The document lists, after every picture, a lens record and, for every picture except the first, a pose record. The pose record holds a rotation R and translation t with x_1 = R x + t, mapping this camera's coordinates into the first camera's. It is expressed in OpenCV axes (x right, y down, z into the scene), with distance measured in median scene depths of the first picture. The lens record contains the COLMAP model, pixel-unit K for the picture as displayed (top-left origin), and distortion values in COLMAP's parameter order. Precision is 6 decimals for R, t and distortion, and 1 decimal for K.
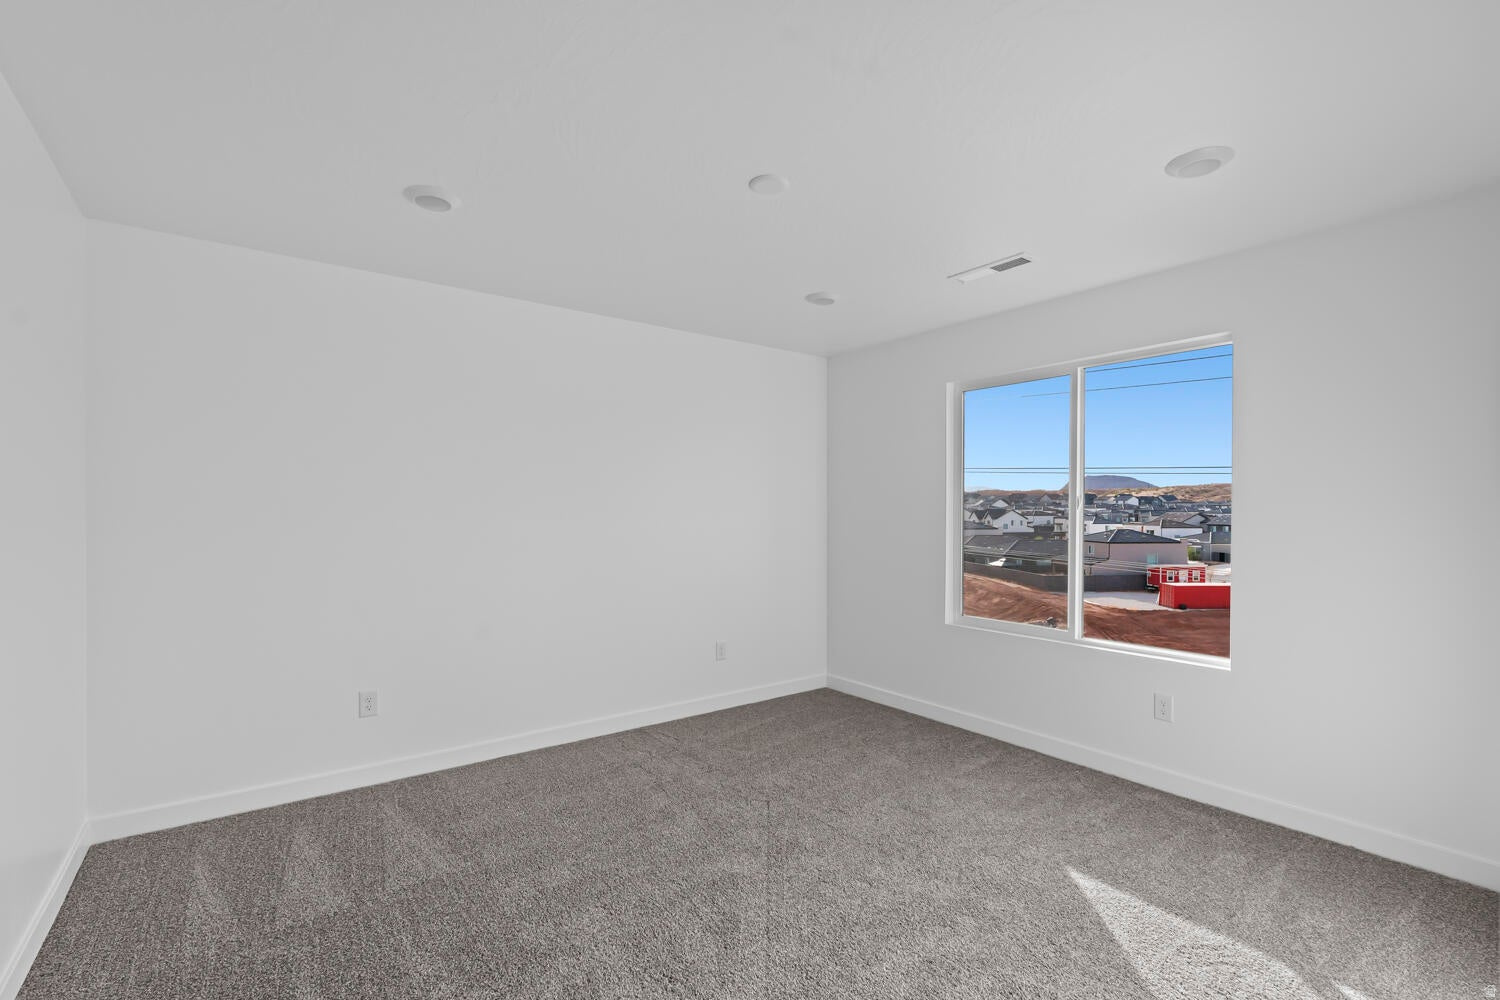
lens RADIAL K [[659.5, 0, 750.0], [0, 659.5, 500.0], [0, 0, 1]] dist [-0.004525, 0.000426]
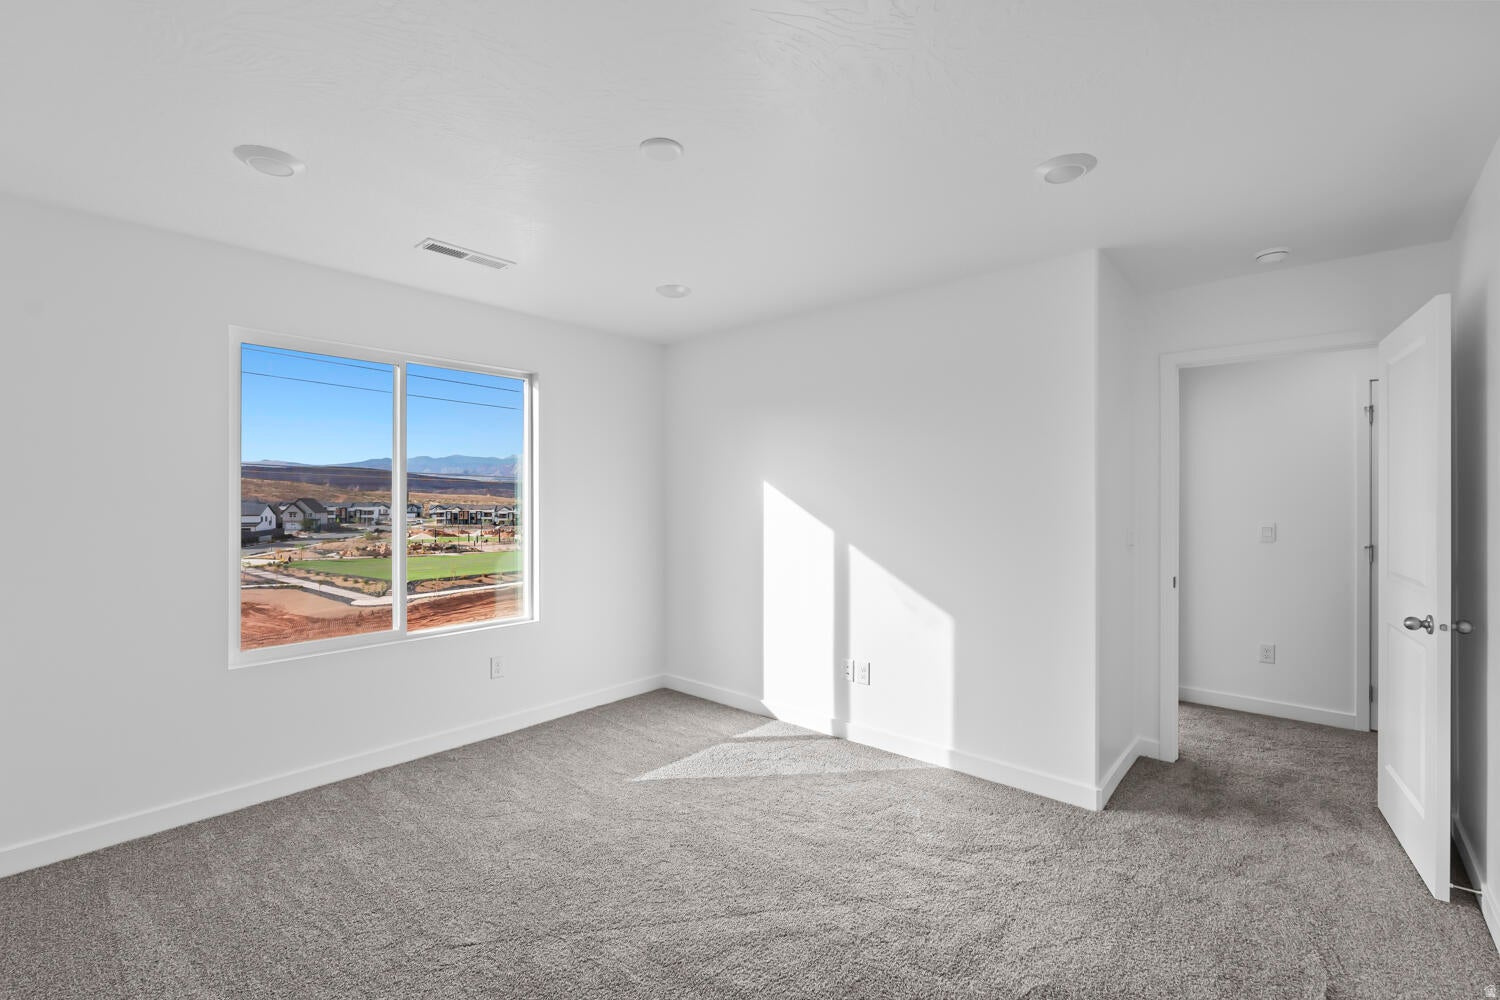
lens RADIAL K [[659.5, 0, 750.0], [0, 659.5, 500.0], [0, 0, 1]] dist [-0.004525, 0.000426]
pose [[-0.207188, -0.011862, 0.978229, -0.648755], [-0.023581, 0.999697, 0.007127, -0.015274], [-0.978017, -0.021591, -0.207405, 0.790456]]
